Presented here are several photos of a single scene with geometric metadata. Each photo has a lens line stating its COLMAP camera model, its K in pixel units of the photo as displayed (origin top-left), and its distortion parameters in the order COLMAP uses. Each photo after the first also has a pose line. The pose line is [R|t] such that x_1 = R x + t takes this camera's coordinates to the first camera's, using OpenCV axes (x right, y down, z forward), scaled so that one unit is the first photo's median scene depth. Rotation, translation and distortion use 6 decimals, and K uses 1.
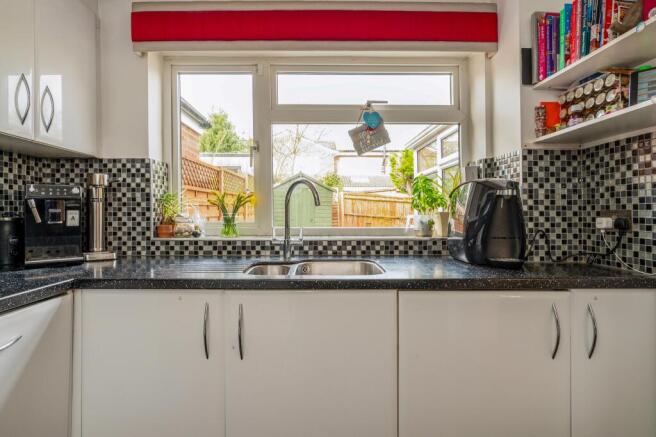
lens RADIAL K [[350.8, 0, 324.9], [0, 350.8, 219.6], [0, 0, 1]] dist [-0.041427, -0.001010]
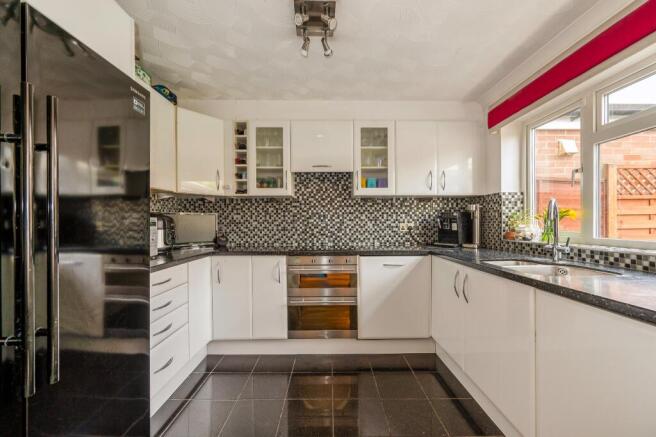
lens RADIAL K [[262.7, 0, 328.7], [0, 262.7, 220.9], [0, 0, 1]] dist [0.000148, -0.000114]
pose [[-0.024841, -0.009225, -0.999649, 0.793718], [-0.018265, 0.999795, -0.008772, -0.008800], [0.999525, 0.018041, -0.025005, 0.190696]]
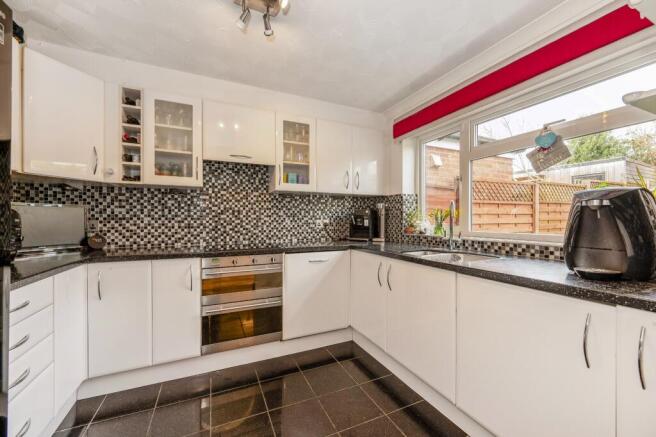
lens RADIAL K [[262.7, 0, 325.7], [0, 262.7, 217.2], [0, 0, 1]] dist [0.000148, -0.000114]
pose [[0.387915, -0.007830, -0.921662, 0.717351], [-0.020217, 0.999651, -0.017002, -0.005236], [0.921473, 0.025228, 0.387621, 0.004918]]
